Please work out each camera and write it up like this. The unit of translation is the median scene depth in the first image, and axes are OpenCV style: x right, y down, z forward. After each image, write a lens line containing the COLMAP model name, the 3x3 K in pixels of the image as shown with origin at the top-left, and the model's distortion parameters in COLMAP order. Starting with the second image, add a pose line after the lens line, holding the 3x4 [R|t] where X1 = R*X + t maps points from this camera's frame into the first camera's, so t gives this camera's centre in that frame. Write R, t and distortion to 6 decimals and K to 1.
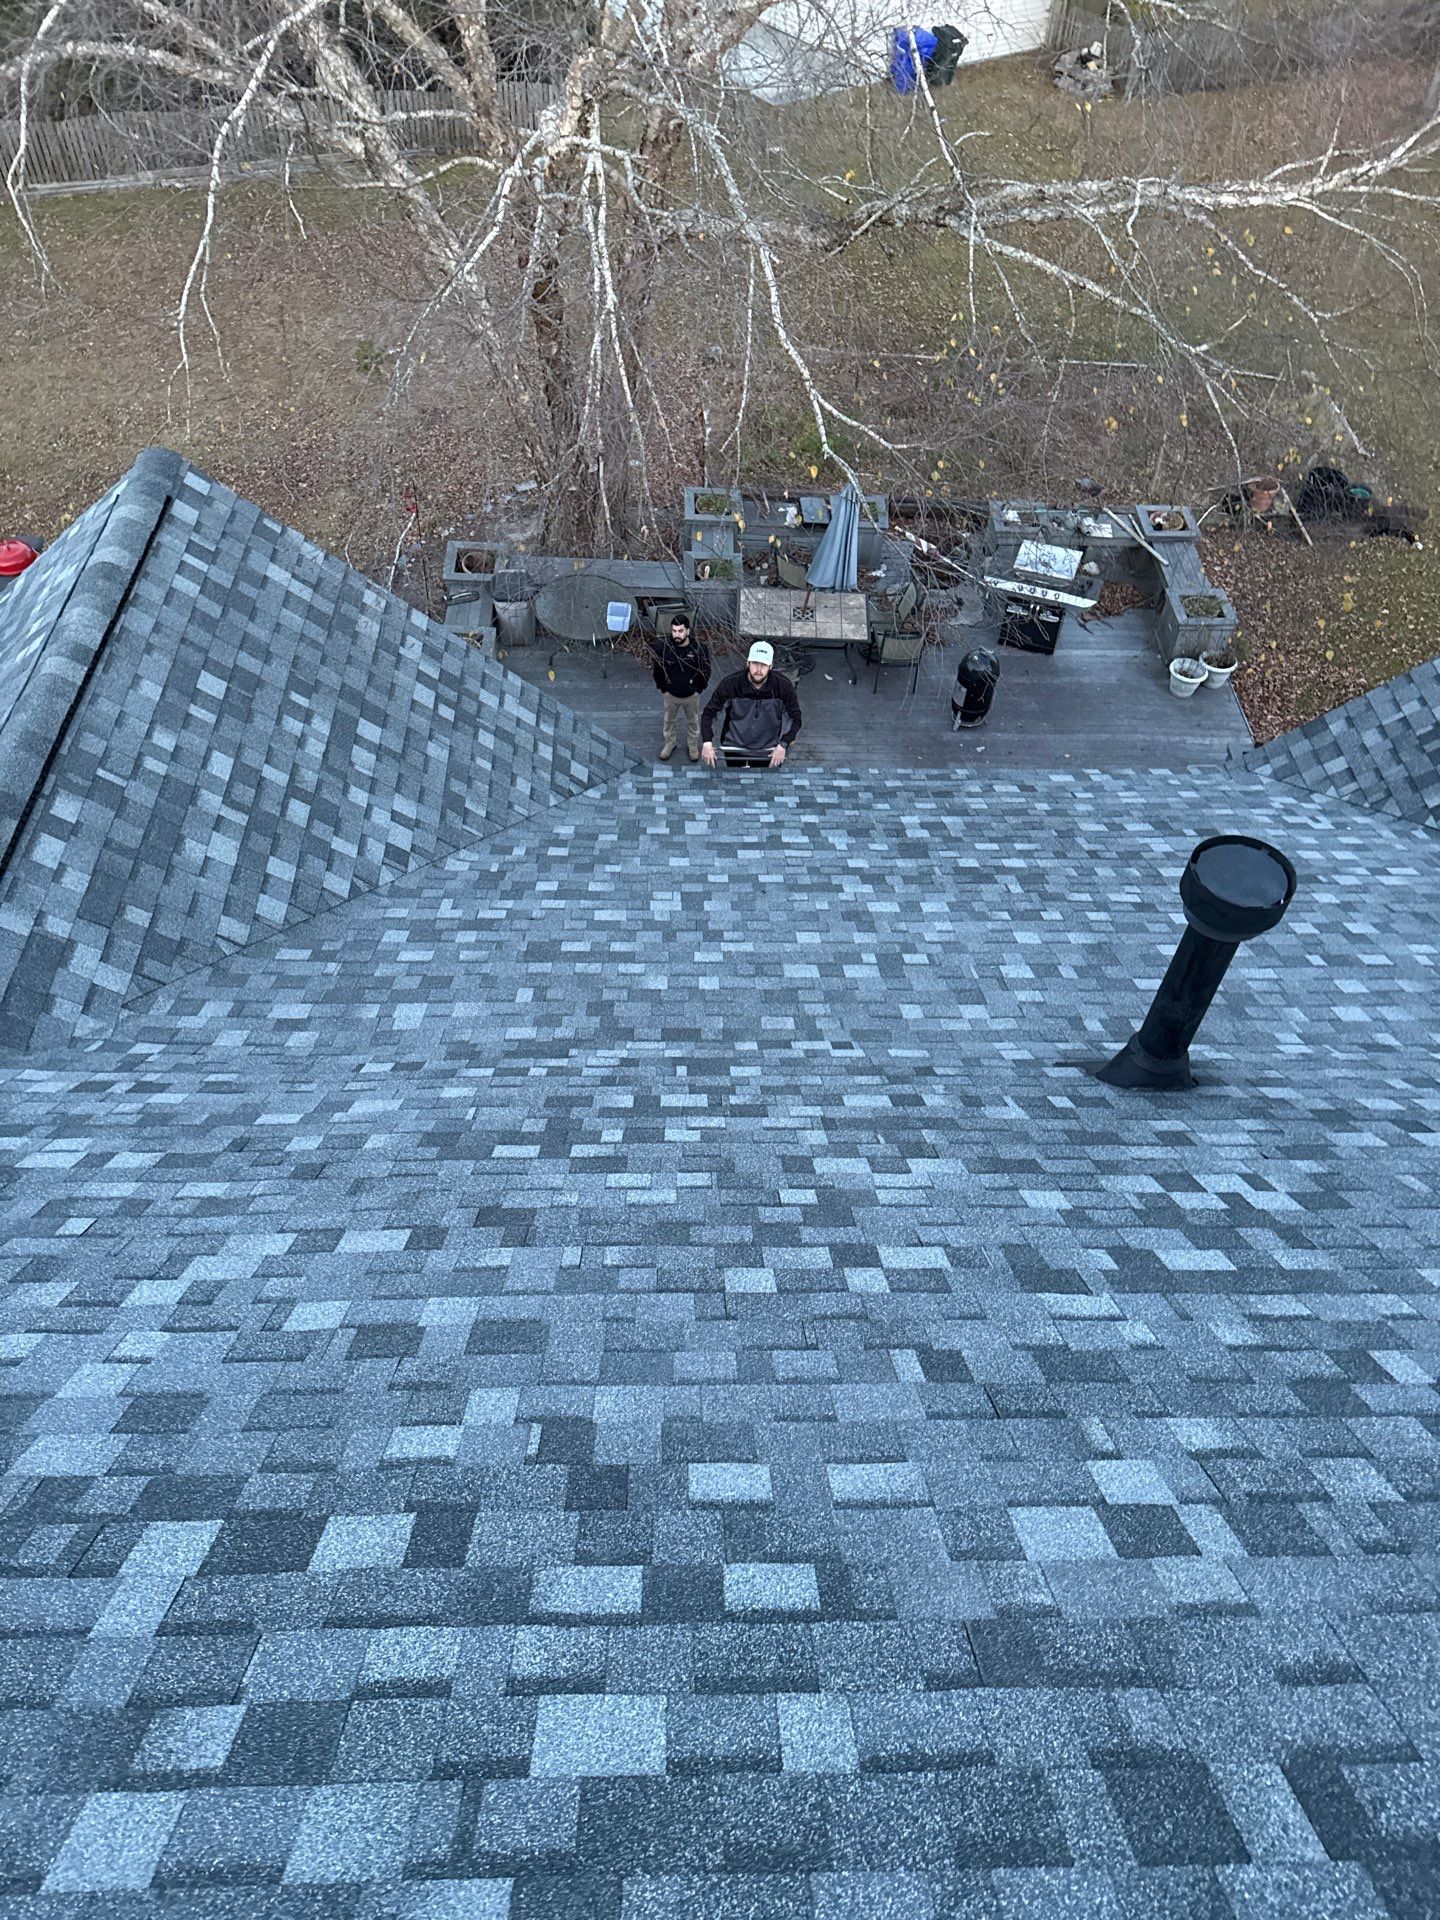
lens RADIAL K [[1349.6, 0, 715.8], [0, 1349.6, 971.6], [0, 0, 1]] dist [0.063347, -0.085036]
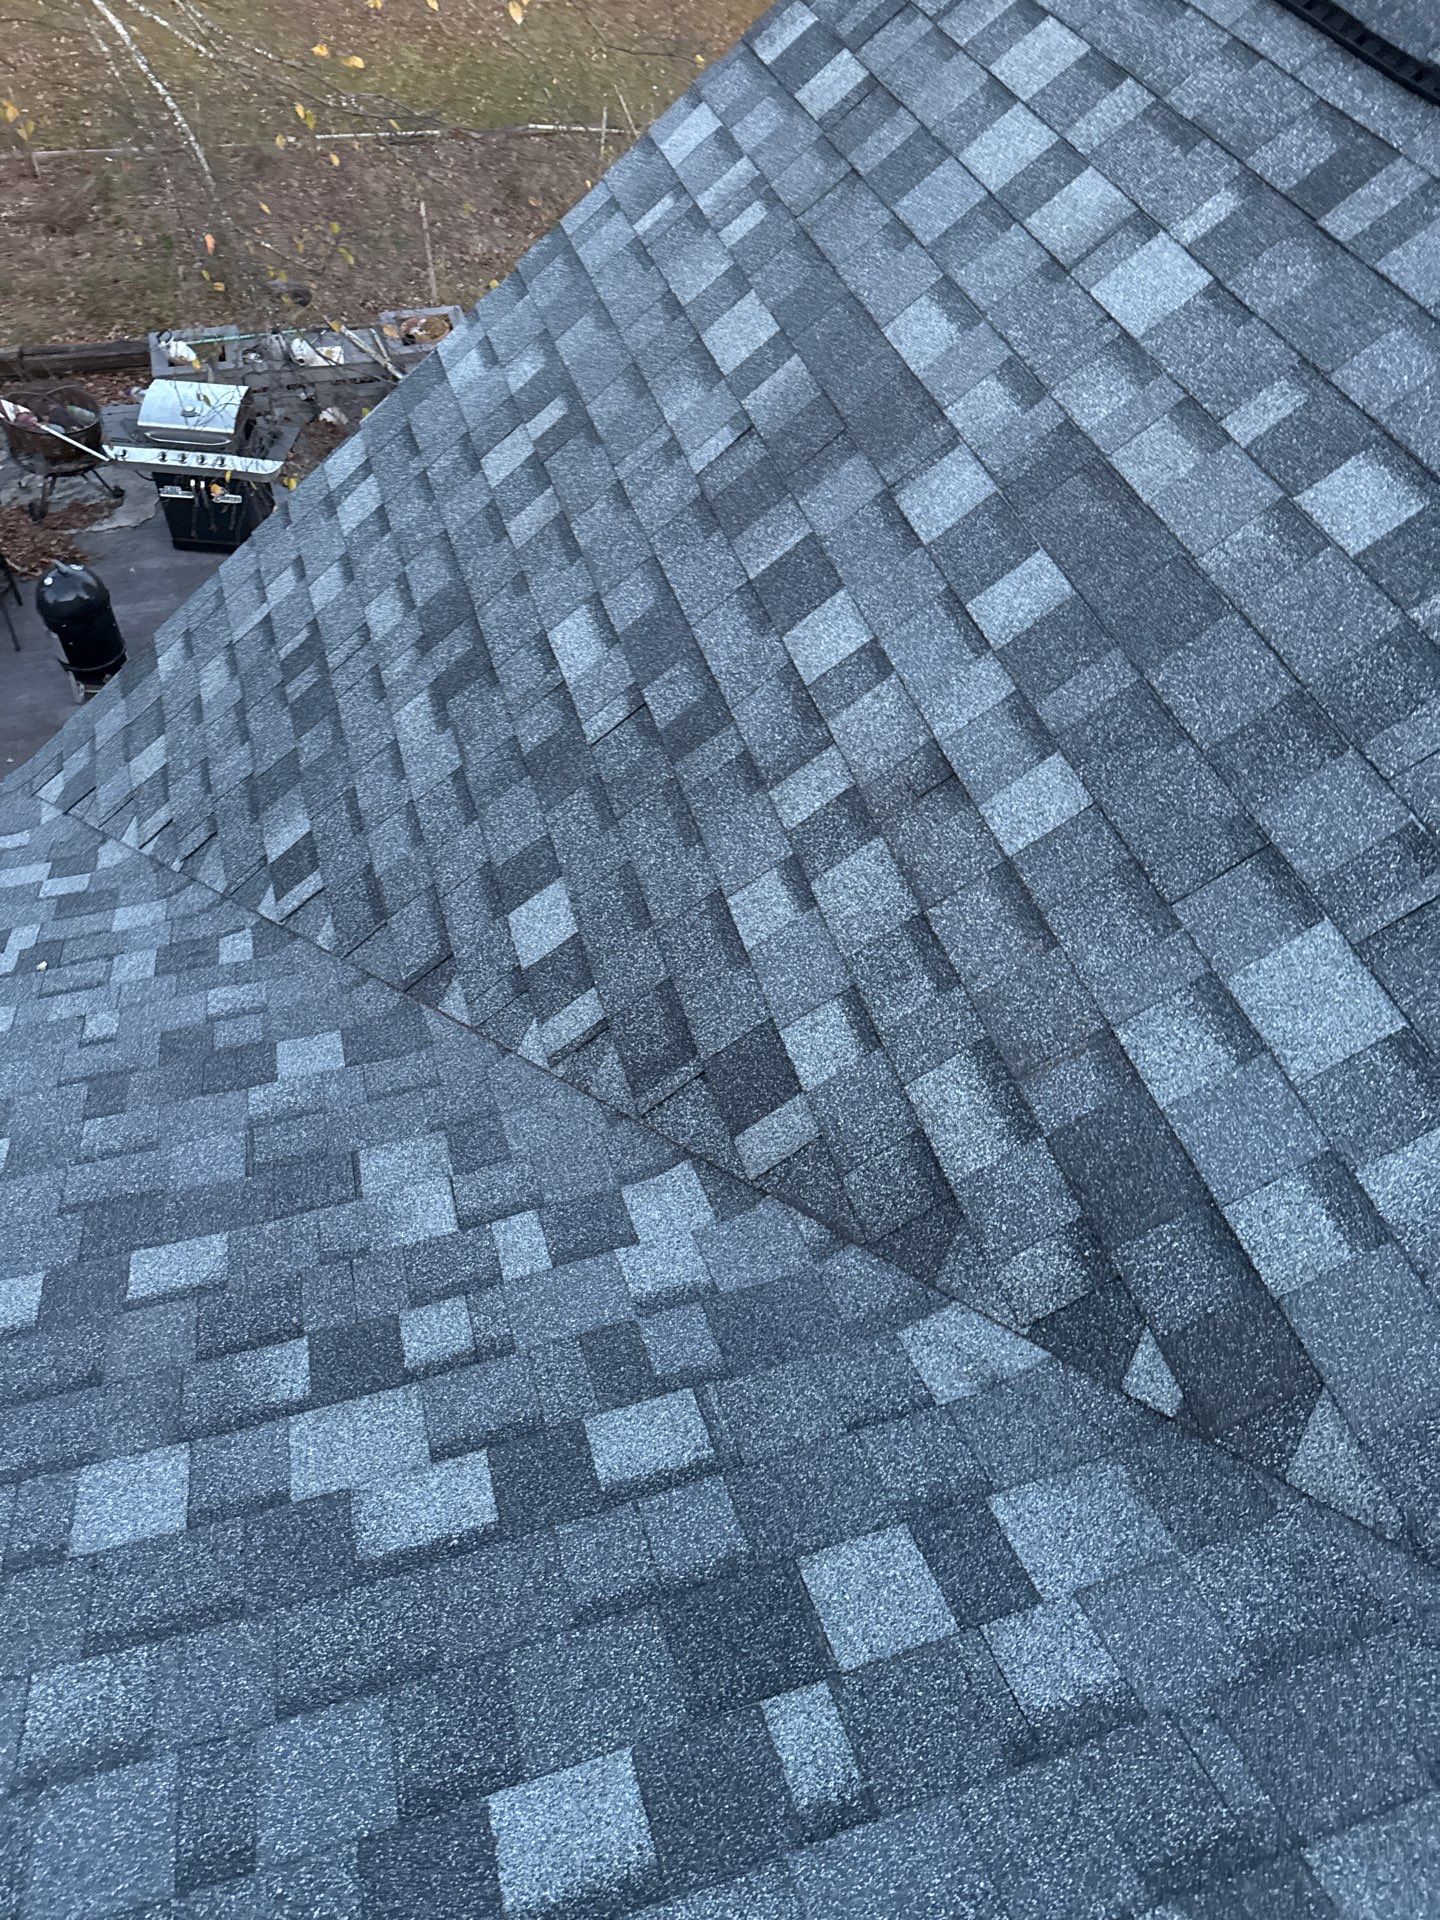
lens RADIAL K [[1349.6, 0, 719.6], [0, 1349.6, 961.0], [0, 0, 1]] dist [0.063347, -0.085036]
pose [[0.956608, -0.215497, 0.196119, 0.294721], [0.204364, 0.975973, 0.075579, -0.051000], [-0.207694, -0.032220, 0.977663, 0.324579]]
